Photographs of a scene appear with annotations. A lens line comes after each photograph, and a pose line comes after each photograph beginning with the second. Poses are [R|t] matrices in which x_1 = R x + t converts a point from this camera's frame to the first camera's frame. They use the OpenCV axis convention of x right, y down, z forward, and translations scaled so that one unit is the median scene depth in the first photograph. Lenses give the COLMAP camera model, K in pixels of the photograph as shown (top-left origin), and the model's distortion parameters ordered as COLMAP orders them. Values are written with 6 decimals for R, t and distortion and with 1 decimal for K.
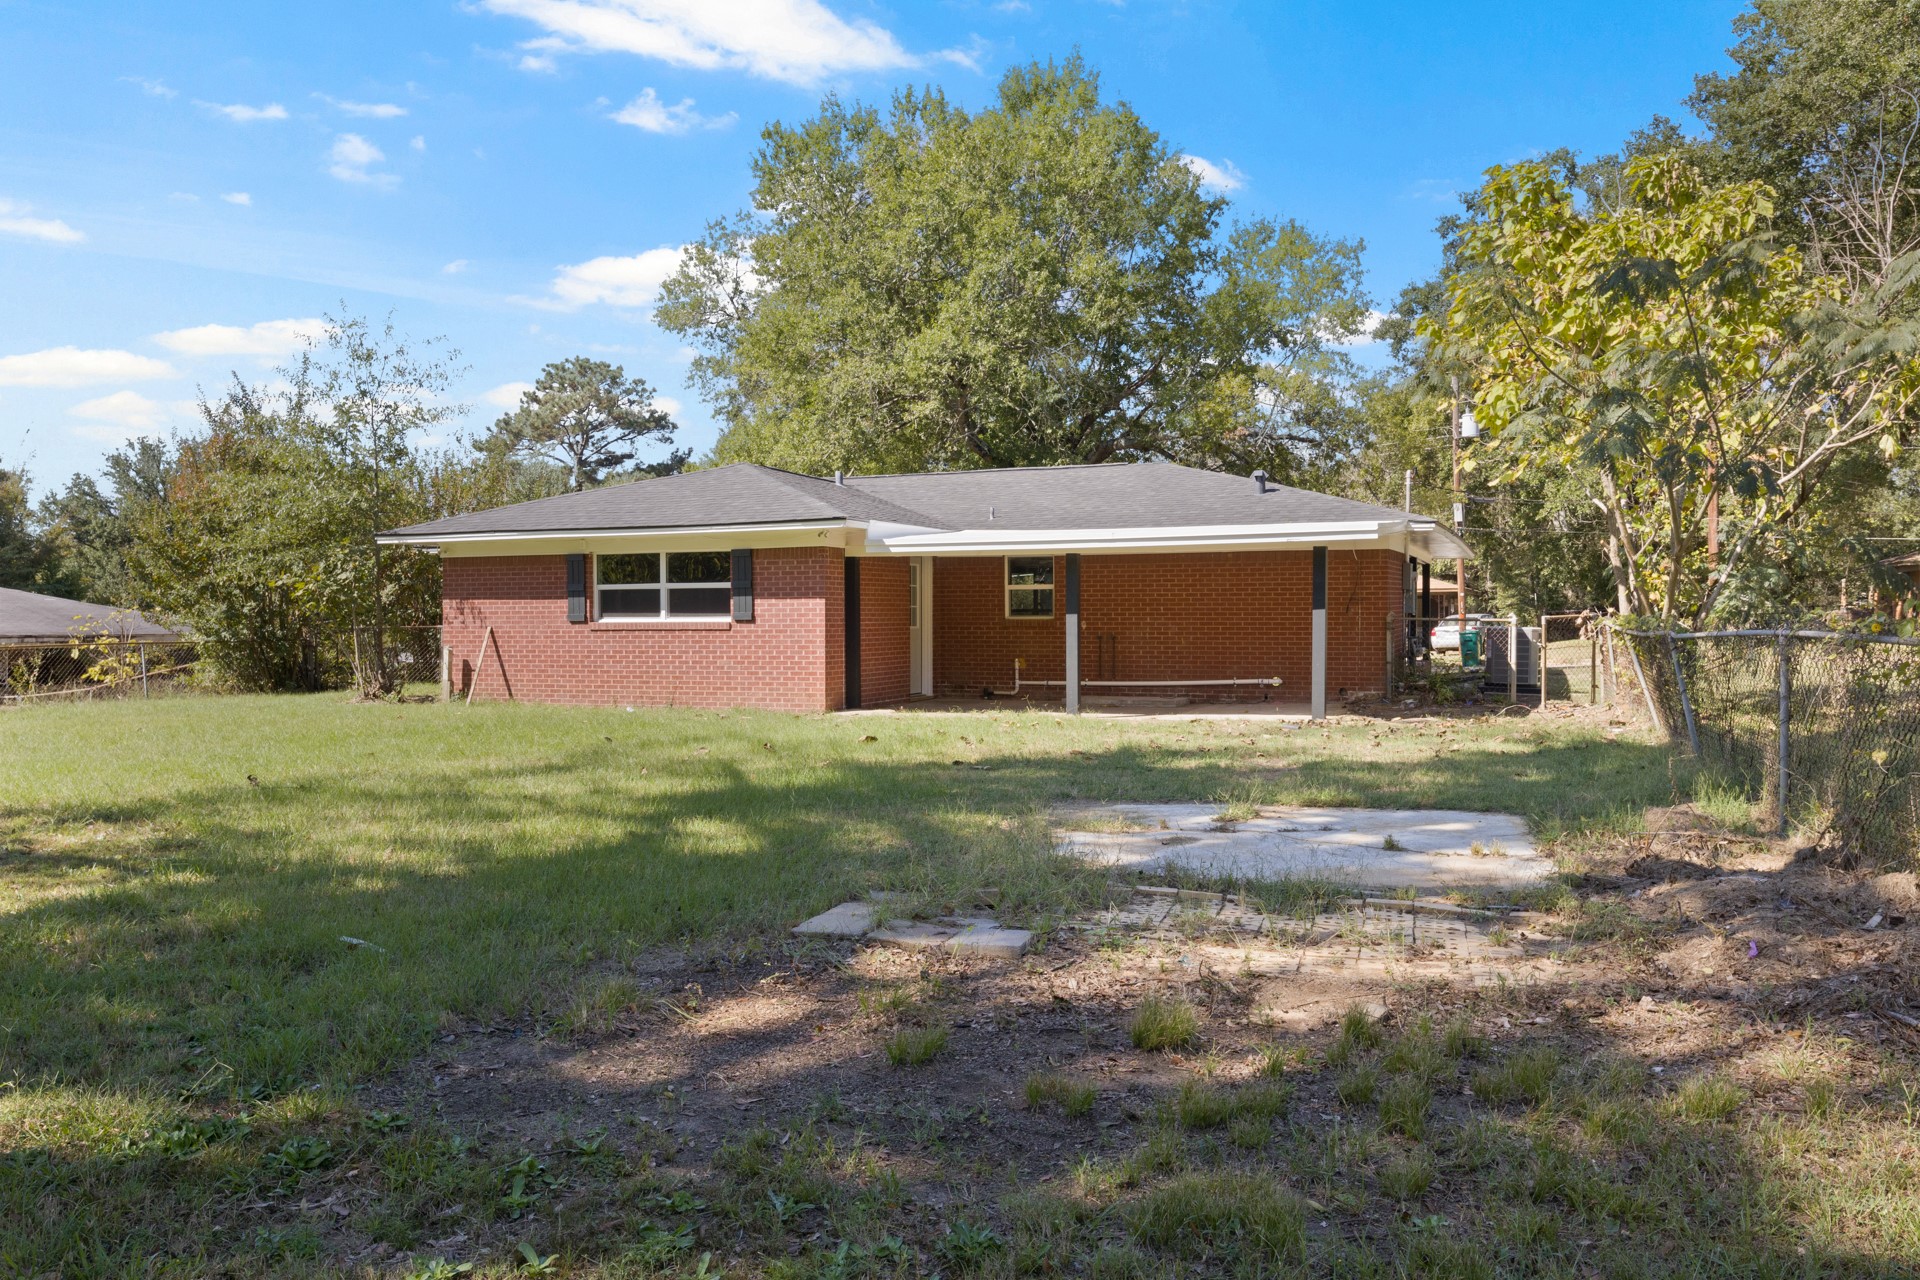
lens RADIAL K [[1444.3, 0, 958.2], [0, 1444.3, 635.3], [0, 0, 1]] dist [-0.028082, -0.004745]
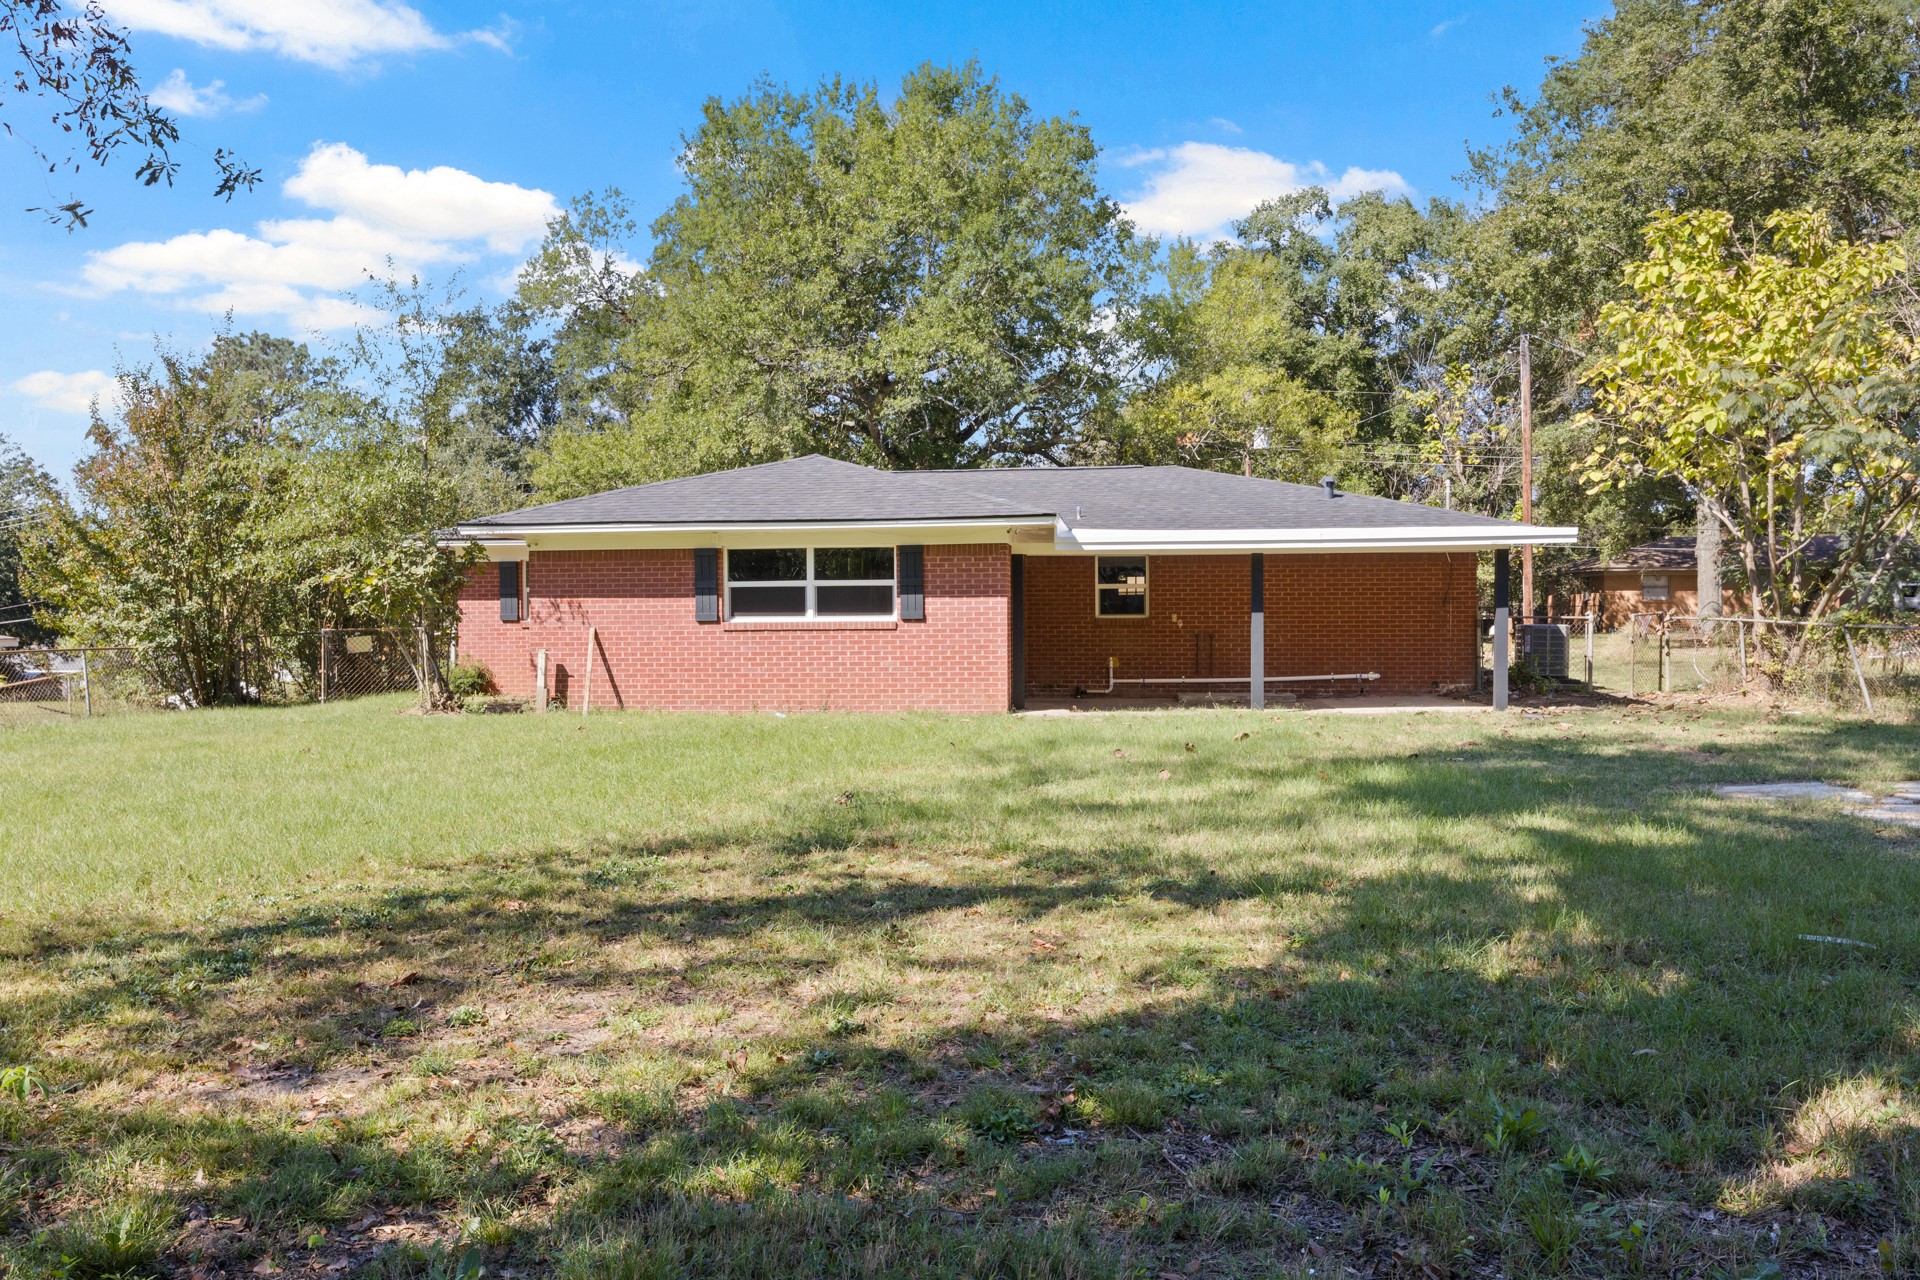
lens RADIAL K [[1444.3, 0, 961.5], [0, 1444.3, 640.2], [0, 0, 1]] dist [-0.028082, -0.004745]
pose [[0.960433, -0.006665, 0.278431, -0.371782], [0.006330, 0.999978, 0.002103, 0.001556], [-0.278439, -0.000257, 0.960454, 0.066587]]
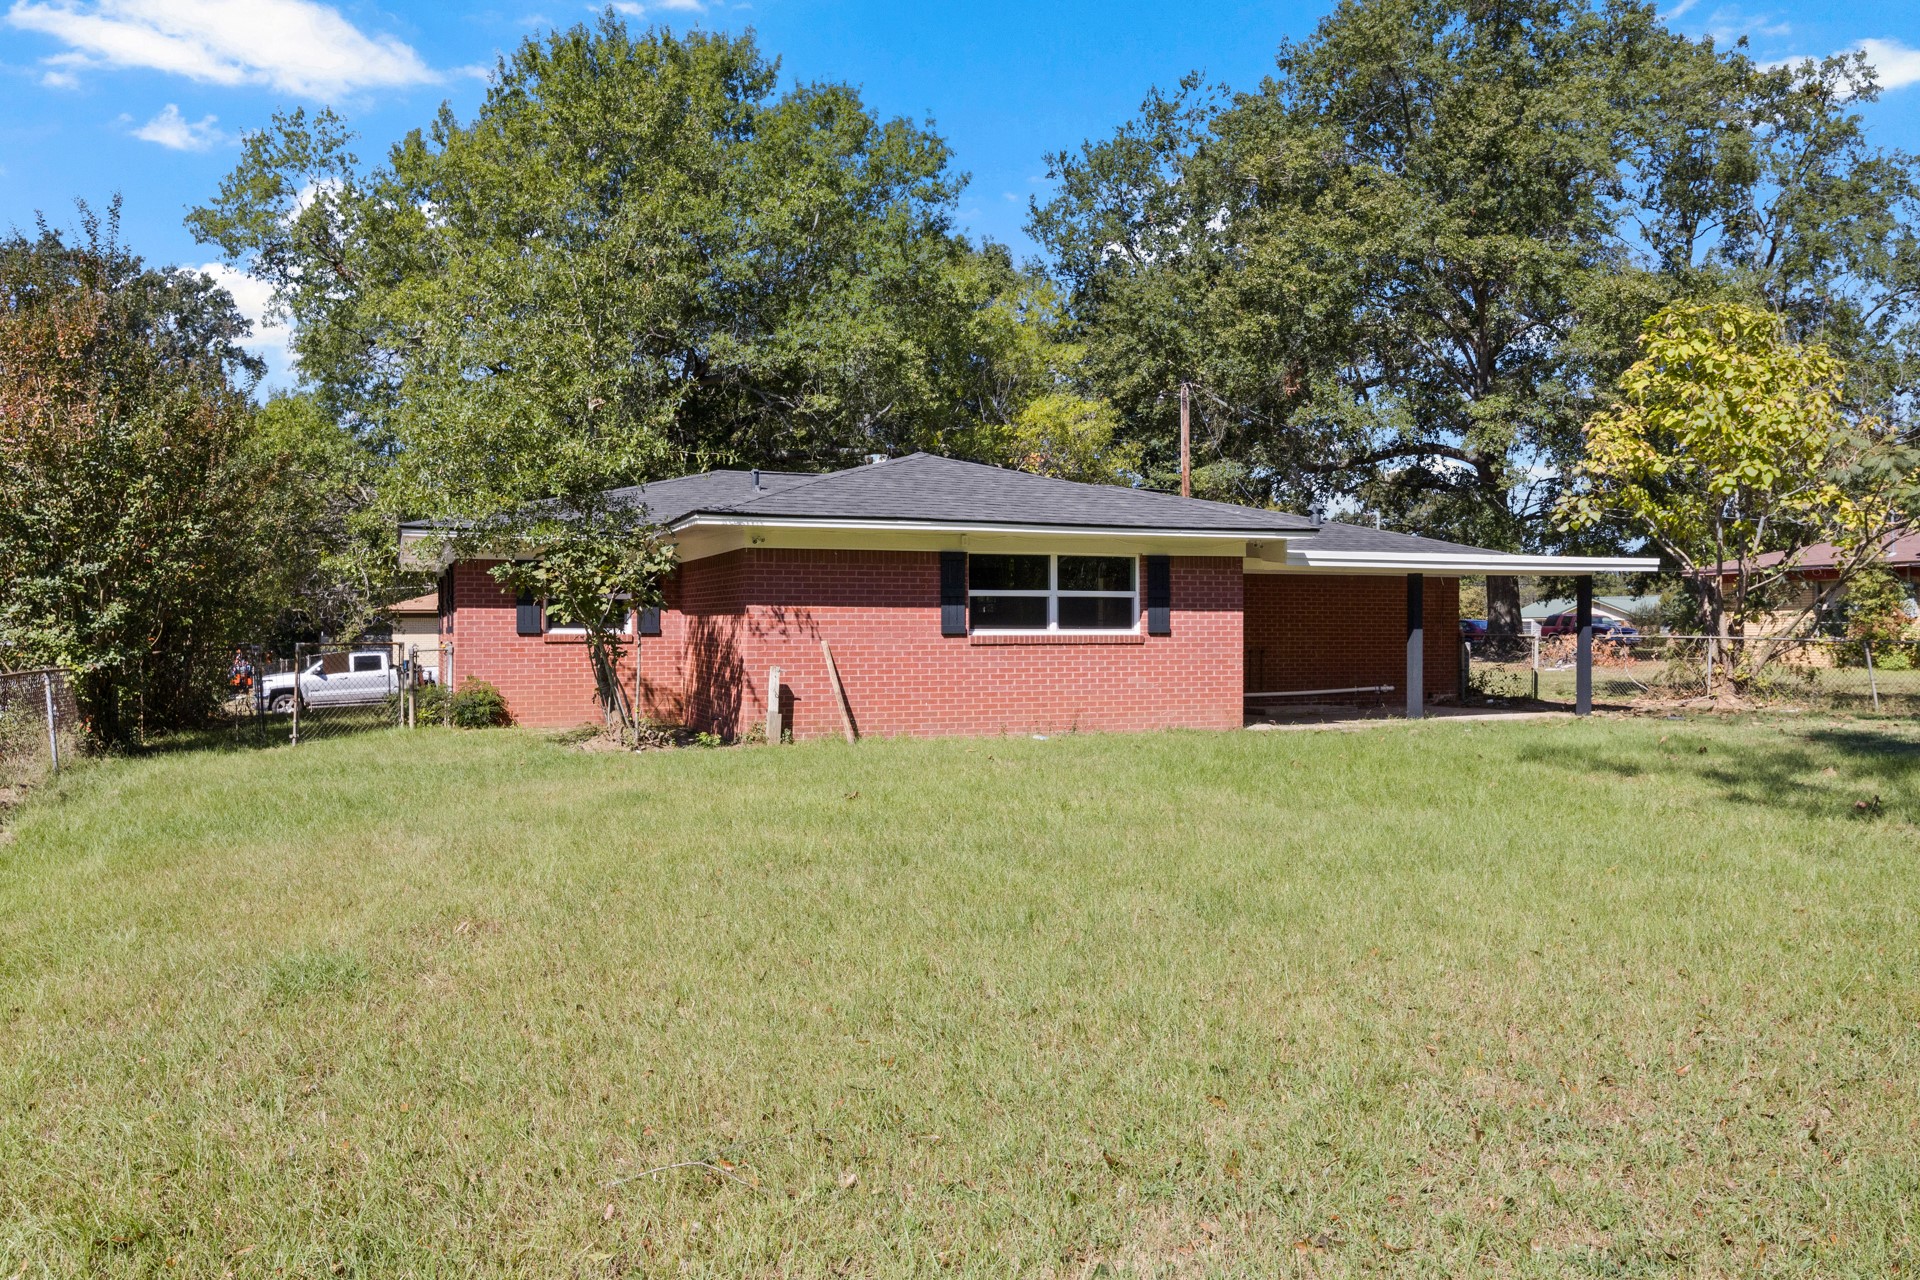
lens RADIAL K [[1444.3, 0, 958.8], [0, 1444.3, 641.3], [0, 0, 1]] dist [-0.028082, -0.004745]
pose [[0.714034, 0.000532, 0.700111, -0.848998], [0.008253, 0.999924, -0.009177, 0.001846], [-0.700063, 0.012330, 0.713975, 0.421891]]
